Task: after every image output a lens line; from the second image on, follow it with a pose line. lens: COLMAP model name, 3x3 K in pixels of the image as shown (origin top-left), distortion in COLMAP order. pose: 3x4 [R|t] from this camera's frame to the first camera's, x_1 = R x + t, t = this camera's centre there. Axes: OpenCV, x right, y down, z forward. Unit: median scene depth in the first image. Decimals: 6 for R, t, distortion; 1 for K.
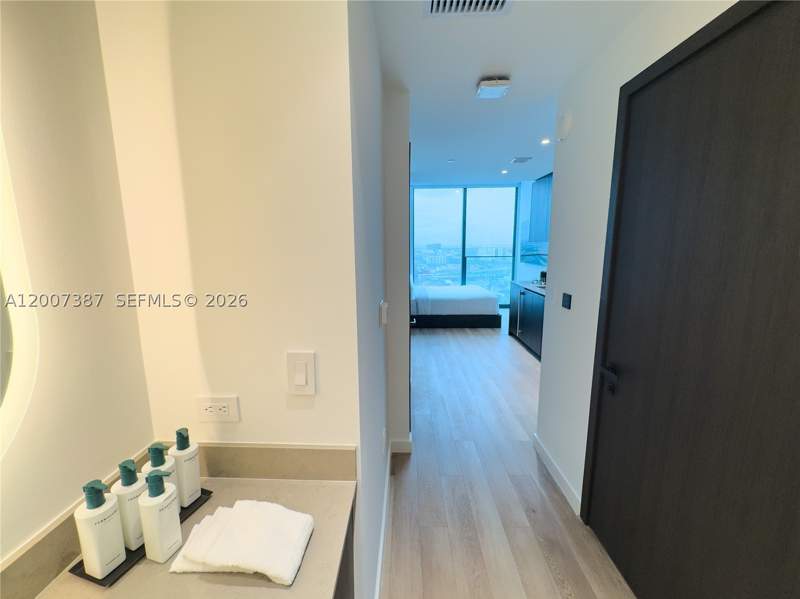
lens RADIAL K [[324.9, 0, 400.0], [0, 324.9, 299.5], [0, 0, 1]] dist [-0.000078, -0.000098]
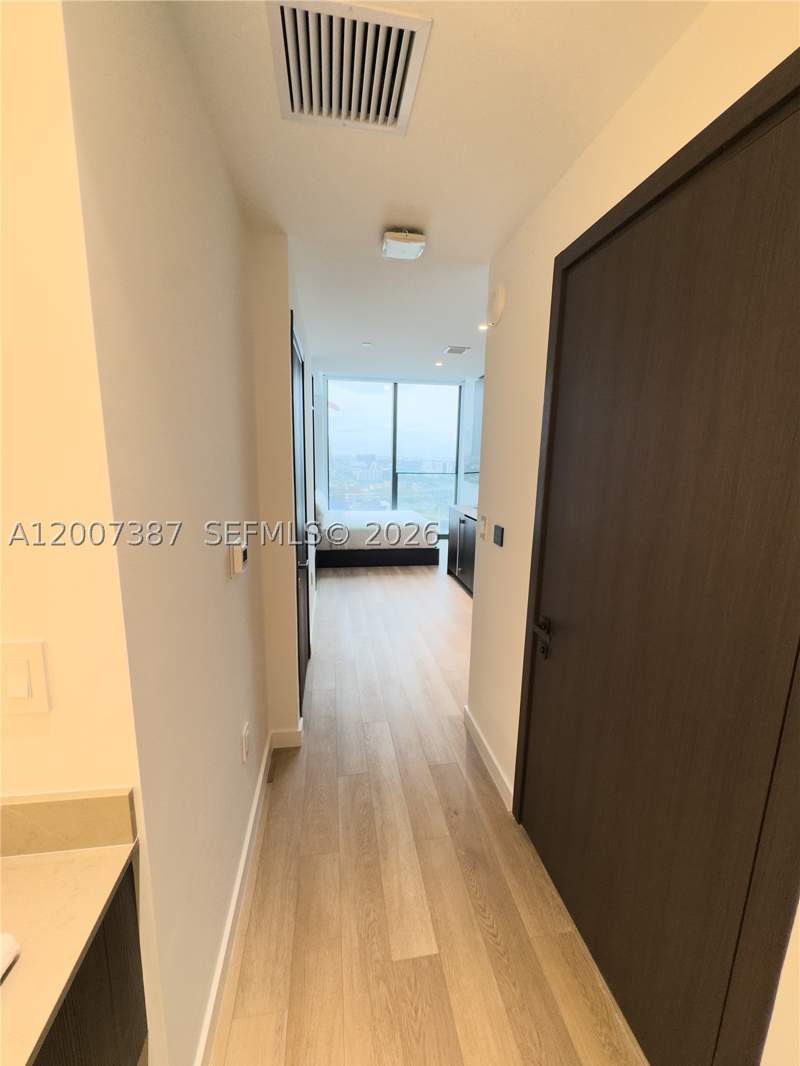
lens RADIAL K [[419.2, 0, 400.0], [0, 419.2, 533.0], [0, 0, 1]] dist [-0.000023, -0.000062]
pose [[0.983541, -0.005982, 0.180583, 0.086247], [0.003052, 0.999859, 0.016496, -0.015372], [-0.180657, -0.015673, 0.983421, 0.054739]]
